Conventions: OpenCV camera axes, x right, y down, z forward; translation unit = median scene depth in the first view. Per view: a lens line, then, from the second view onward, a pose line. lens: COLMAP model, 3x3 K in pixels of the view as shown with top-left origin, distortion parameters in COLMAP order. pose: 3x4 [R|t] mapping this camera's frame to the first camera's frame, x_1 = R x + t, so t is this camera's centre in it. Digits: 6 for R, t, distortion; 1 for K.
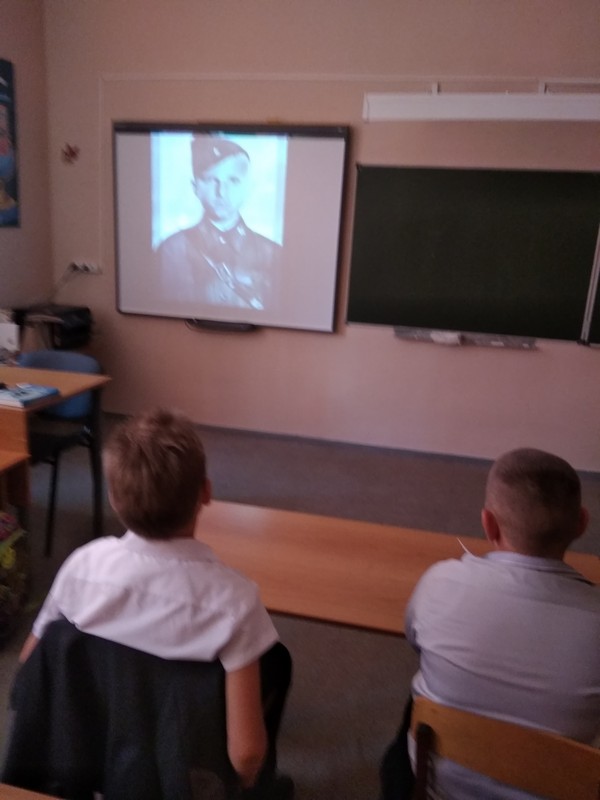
lens RADIAL K [[651.0, 0, 300.0], [0, 651.0, 400.0], [0, 0, 1]] dist [0.089513, -0.202438]
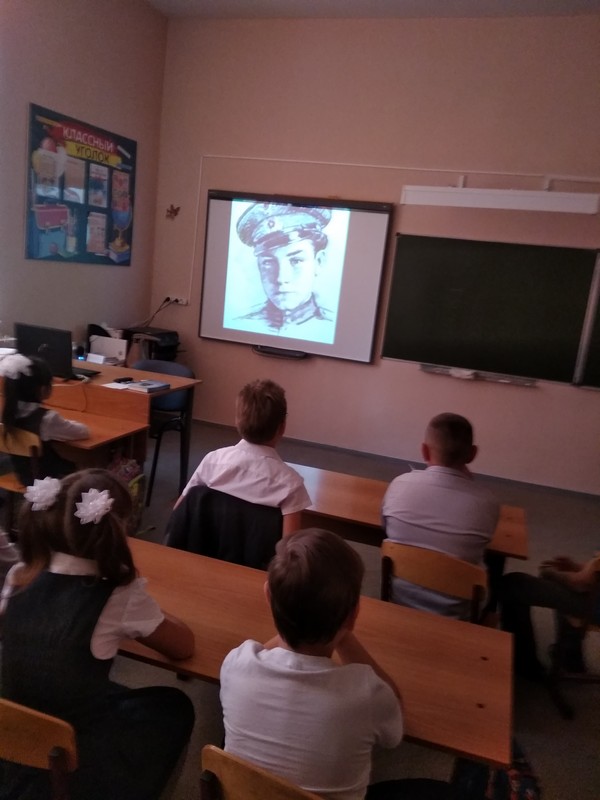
lens RADIAL K [[661.0, 0, 300.0], [0, 661.0, 377.4], [0, 0, 1]] dist [0.196866, -0.546449]
pose [[0.995013, 0.067427, -0.073505, 0.013470], [-0.074180, 0.992862, -0.093398, 0.052431], [0.066683, 0.098385, 0.992912, -0.268191]]
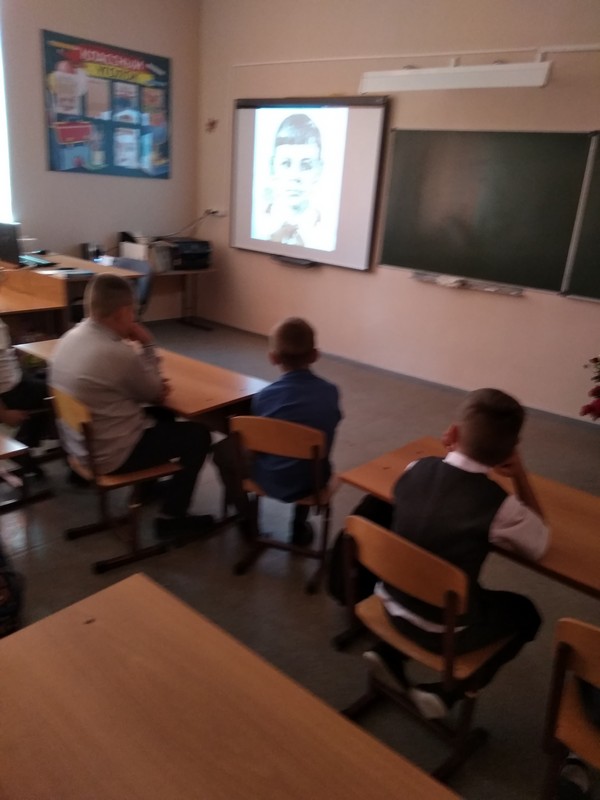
lens RADIAL K [[651.0, 0, 300.0], [0, 651.0, 400.0], [0, 0, 1]] dist [0.089513, -0.202438]
pose [[0.893070, 0.157013, -0.421631, 0.516897], [-0.140980, 0.987594, 0.069160, 0.069291], [0.427259, -0.002324, 0.904126, -0.155109]]
